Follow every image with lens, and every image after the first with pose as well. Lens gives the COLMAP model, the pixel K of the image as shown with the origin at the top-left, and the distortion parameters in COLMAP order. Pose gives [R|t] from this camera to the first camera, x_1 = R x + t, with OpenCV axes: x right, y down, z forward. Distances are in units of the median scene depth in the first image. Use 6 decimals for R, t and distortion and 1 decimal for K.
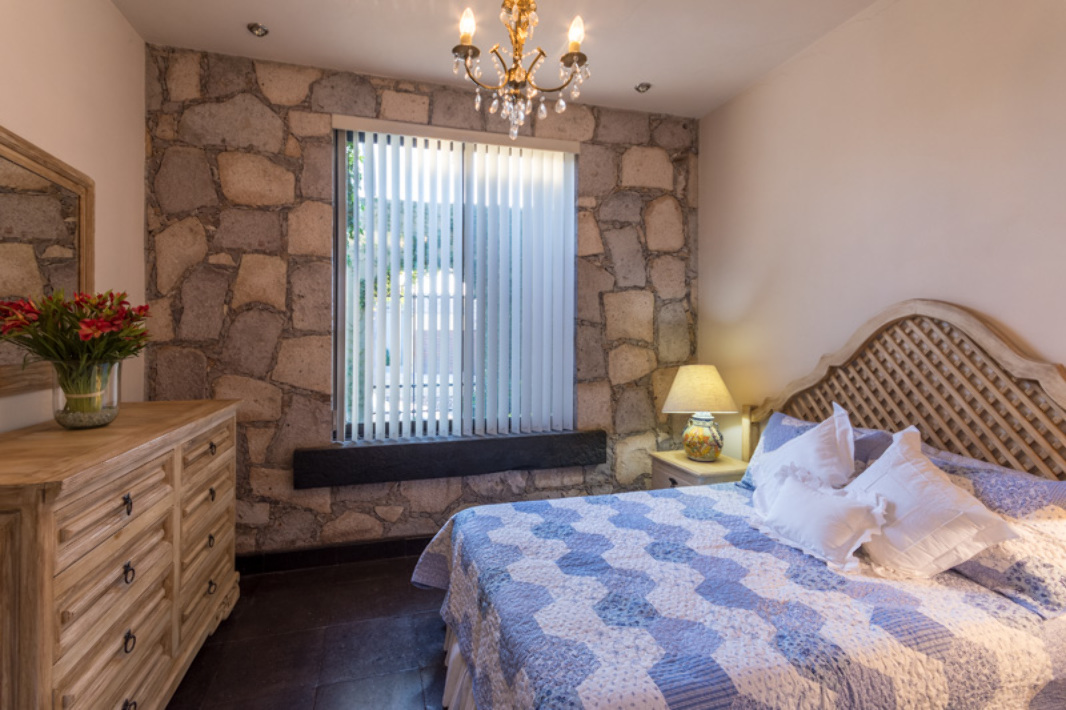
lens RADIAL K [[485.7, 0, 531.5], [0, 485.7, 329.9], [0, 0, 1]] dist [0.003356, 0.000813]
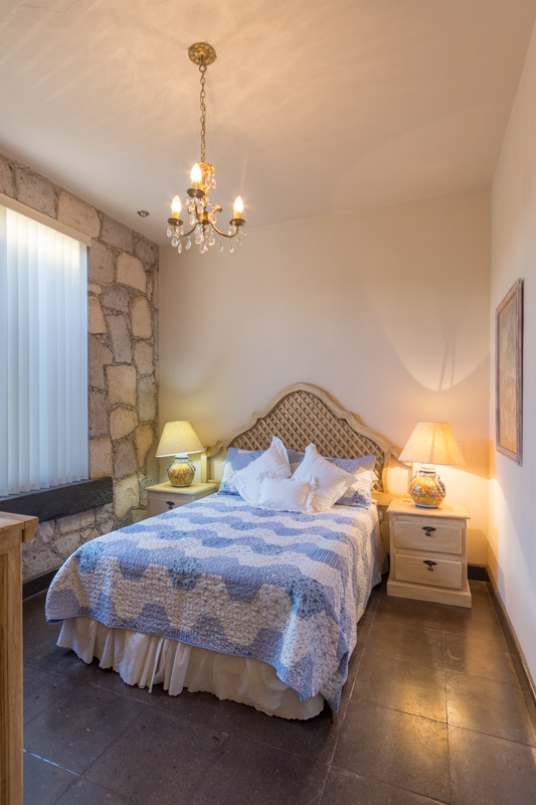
lens RADIAL K [[407.8, 0, 267.2], [0, 407.8, 406.7], [0, 0, 1]] dist [0.004900, 0.000631]
pose [[0.626308, 0.001981, 0.779573, -0.443196], [-0.005071, 0.999986, 0.001533, 0.026549], [-0.779559, -0.004913, 0.626310, 0.037504]]
